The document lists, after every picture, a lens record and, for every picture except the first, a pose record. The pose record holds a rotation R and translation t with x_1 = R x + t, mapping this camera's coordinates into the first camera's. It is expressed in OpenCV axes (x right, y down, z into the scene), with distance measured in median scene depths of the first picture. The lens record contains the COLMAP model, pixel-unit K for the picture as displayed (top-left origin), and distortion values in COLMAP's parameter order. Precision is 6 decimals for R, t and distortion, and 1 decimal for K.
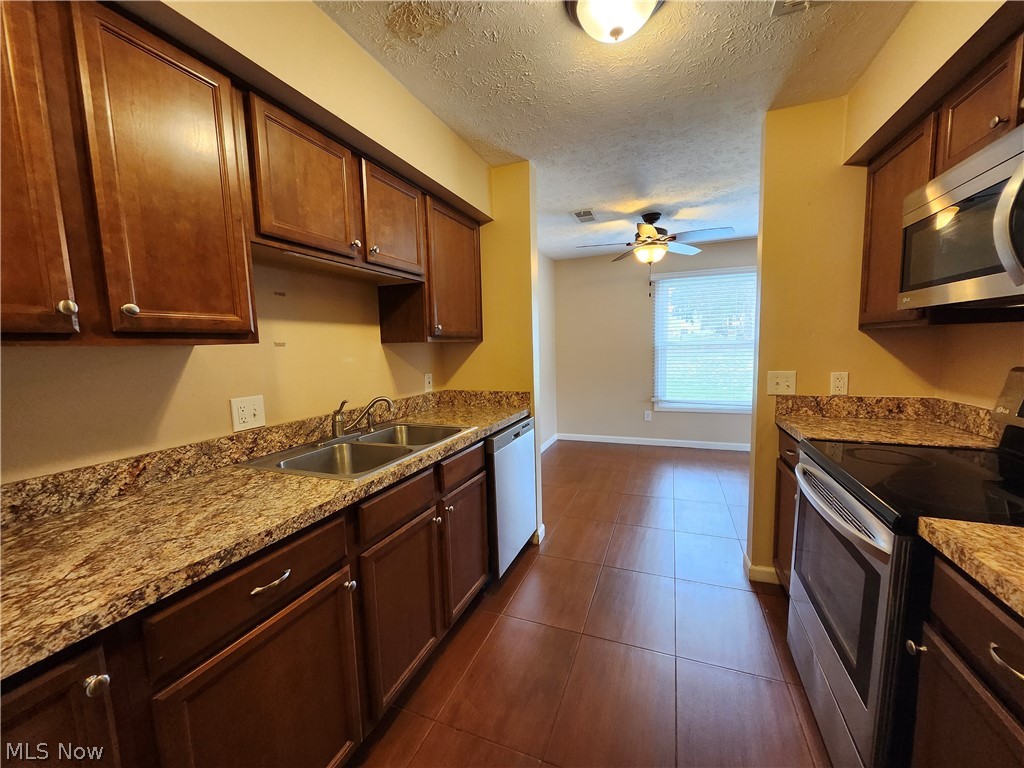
lens RADIAL K [[396.8, 0, 515.0], [0, 396.8, 387.5], [0, 0, 1]] dist [-0.001282, -0.000110]
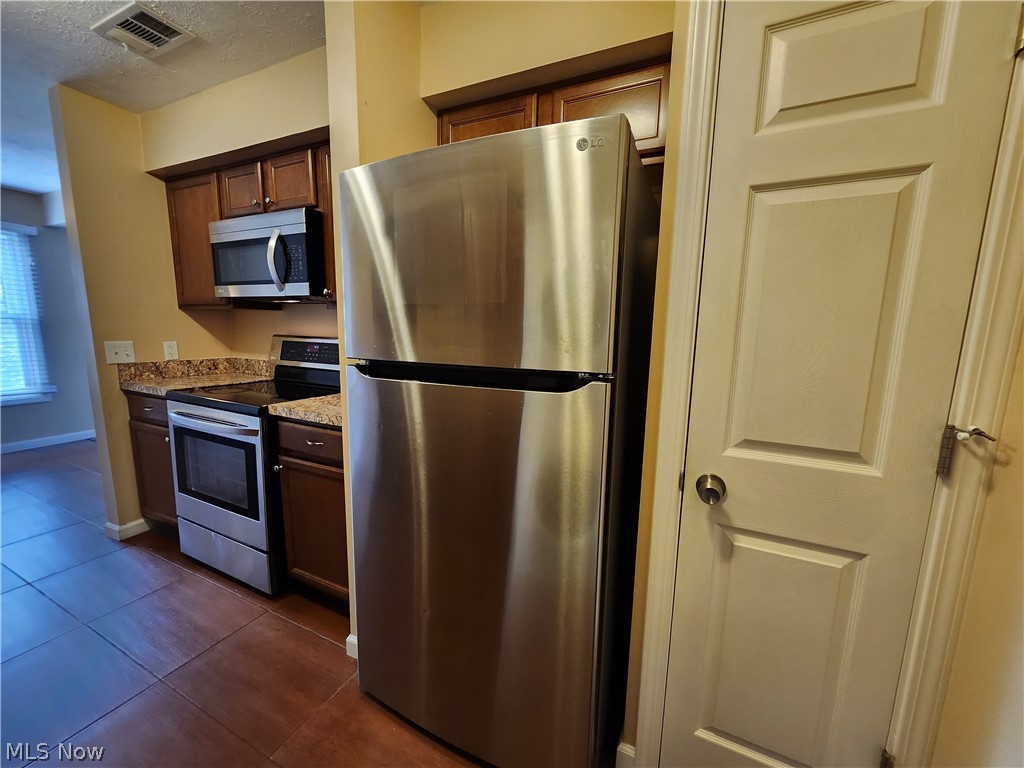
lens RADIAL K [[405.7, 0, 516.3], [0, 405.7, 389.4], [0, 0, 1]] dist [0.000197, 0.000037]
pose [[0.059777, -0.121857, 0.990746, -0.447016], [0.083100, 0.989683, 0.116712, 0.057013], [-0.994747, 0.075355, 0.069287, -0.188195]]
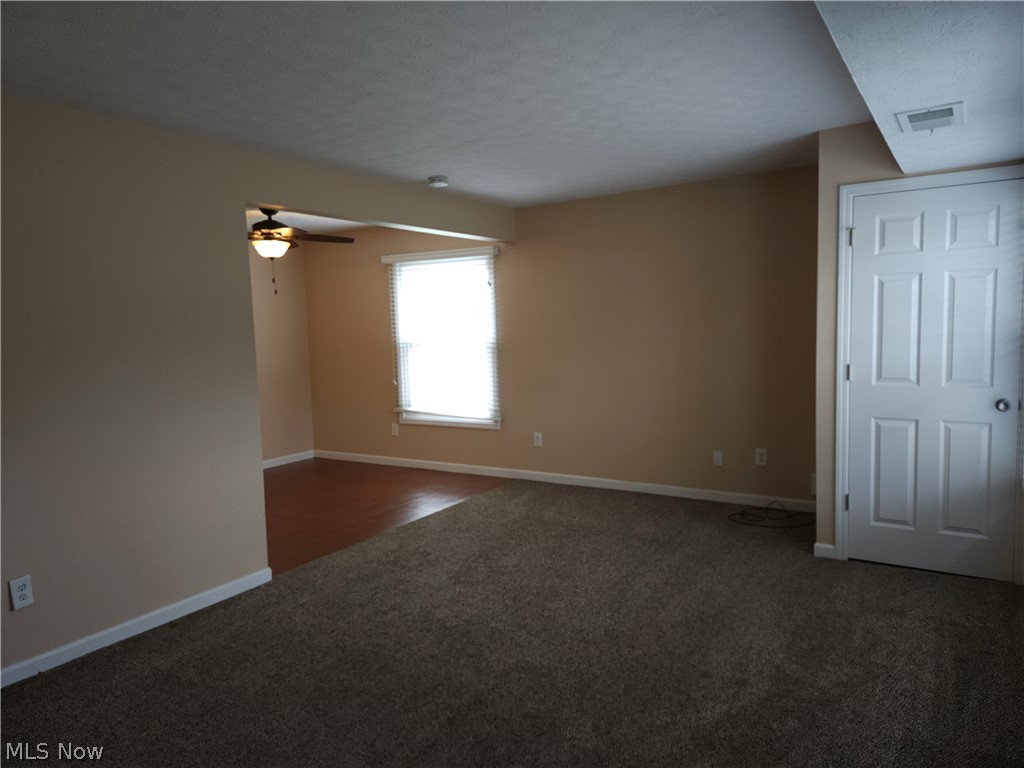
lens RADIAL K [[708.5, 0, 512.0], [0, 708.5, 384.0], [0, 0, 1]] dist [0.061087, -0.078296]
pose [[0.983942, 0.014772, -0.177875, 2.202997], [-0.017520, 0.999750, -0.013891, -0.013817], [0.177626, 0.016785, 0.983955, -0.999624]]
